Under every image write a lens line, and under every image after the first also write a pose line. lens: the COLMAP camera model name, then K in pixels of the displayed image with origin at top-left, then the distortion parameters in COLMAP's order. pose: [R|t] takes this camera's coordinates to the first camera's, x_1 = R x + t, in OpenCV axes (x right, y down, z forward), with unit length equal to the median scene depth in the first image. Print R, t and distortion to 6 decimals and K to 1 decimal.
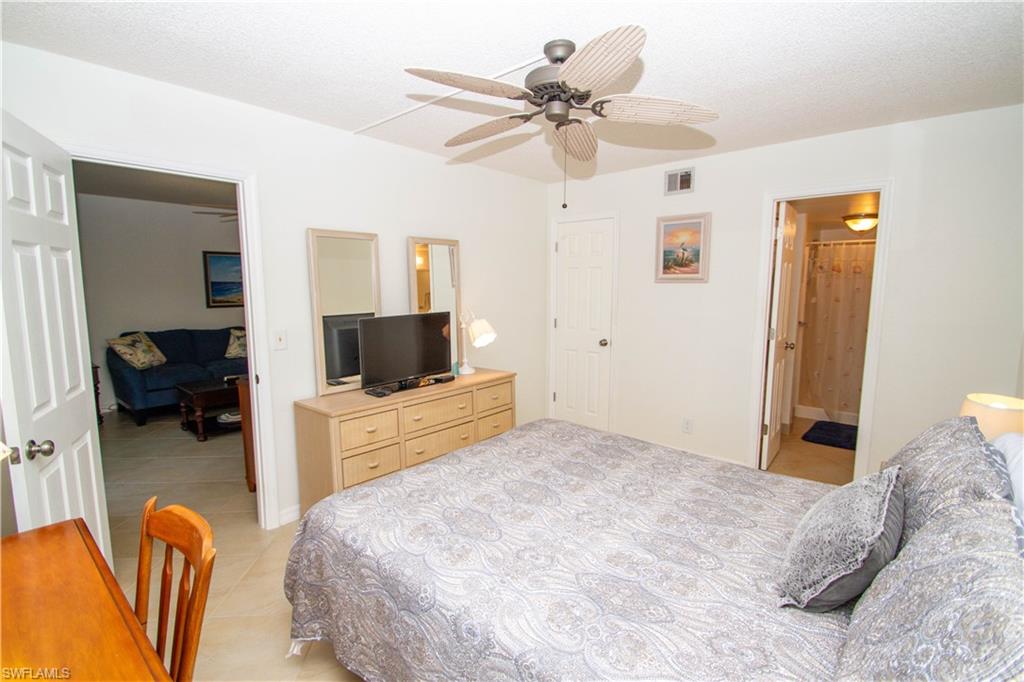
lens RADIAL K [[476.2, 0, 522.5], [0, 476.2, 332.0], [0, 0, 1]] dist [0.015827, -0.015863]
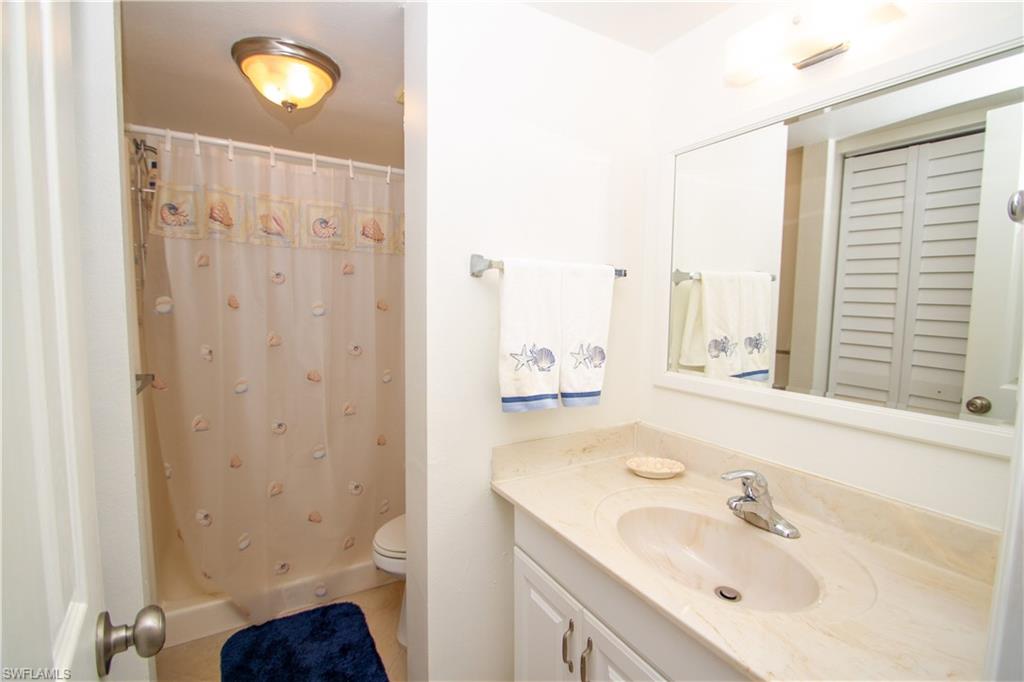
lens RADIAL K [[476.2, 0, 511.8], [0, 476.2, 343.8], [0, 0, 1]] dist [0.015827, -0.015863]
pose [[0.324831, -0.090637, 0.941419, 0.385784], [0.094780, 0.993506, 0.062949, -0.039628], [-0.941011, 0.068780, 0.331312, 0.687848]]
